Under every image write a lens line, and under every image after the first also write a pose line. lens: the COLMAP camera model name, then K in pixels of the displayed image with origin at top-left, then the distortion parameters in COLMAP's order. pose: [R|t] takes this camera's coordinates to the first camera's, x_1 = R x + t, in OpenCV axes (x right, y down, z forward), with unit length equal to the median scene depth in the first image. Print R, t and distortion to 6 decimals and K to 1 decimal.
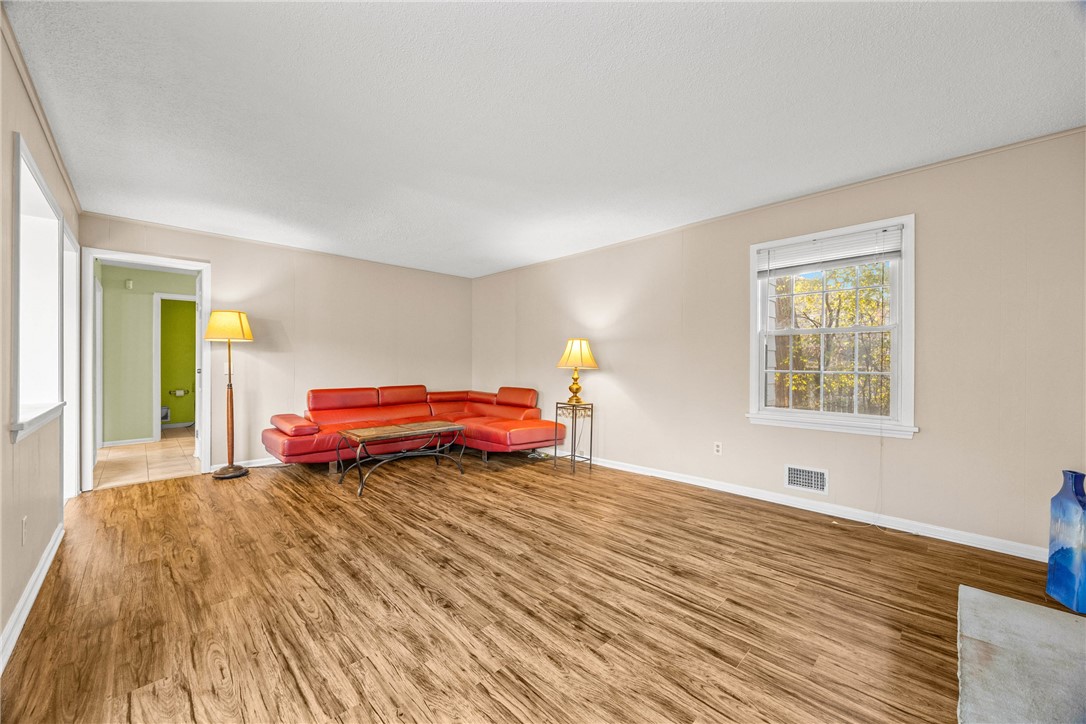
lens RADIAL K [[414.8, 0, 542.7], [0, 414.8, 360.7], [0, 0, 1]] dist [-0.002116, 0.000187]
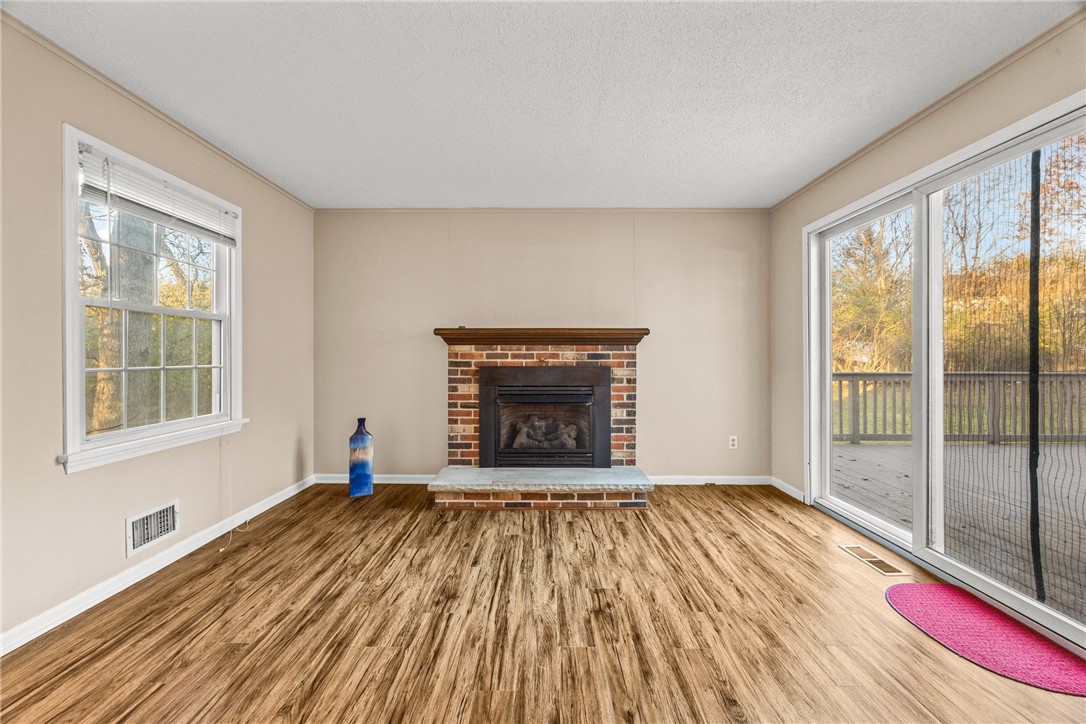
lens RADIAL K [[414.8, 0, 542.7], [0, 414.8, 360.7], [0, 0, 1]] dist [-0.002116, 0.000187]
pose [[-0.712061, -0.008961, 0.702060, -0.416538], [-0.006470, 0.999960, 0.006202, 0.006743], [-0.702088, -0.000126, -0.712090, 1.462906]]
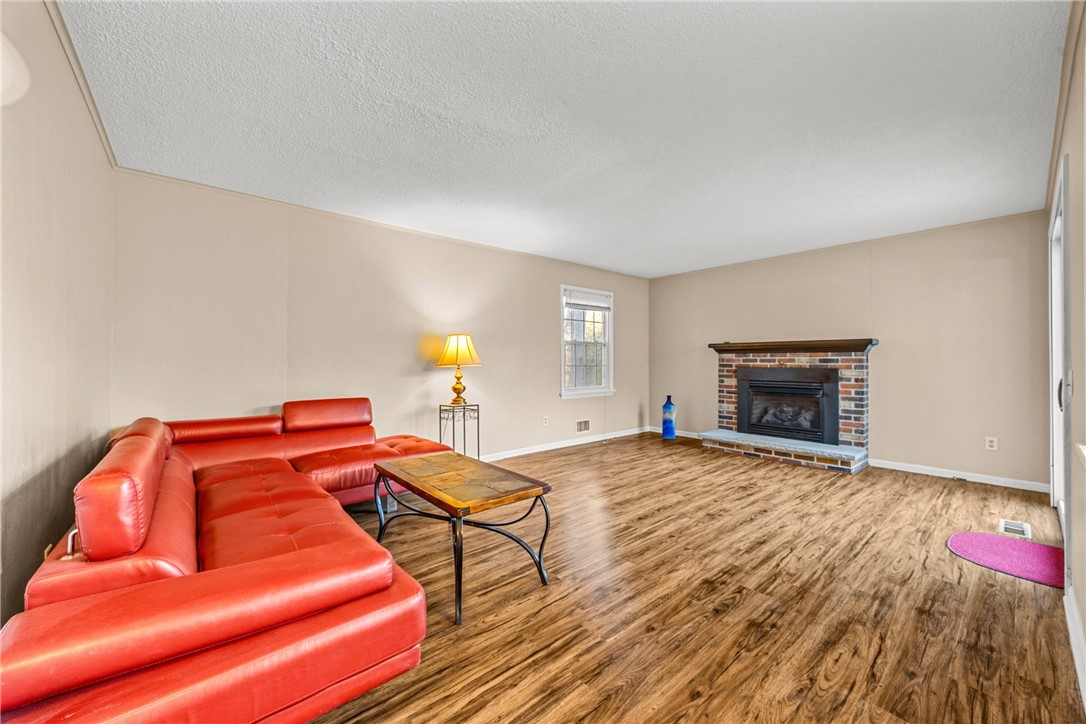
lens RADIAL K [[412.1, 0, 544.6], [0, 412.1, 363.8], [0, 0, 1]] dist [-0.000457, 0.000018]
pose [[0.062258, -0.008157, 0.998027, -1.596264], [-0.007822, 0.999932, 0.008661, 0.007220], [-0.998029, -0.008345, 0.062190, 1.493564]]
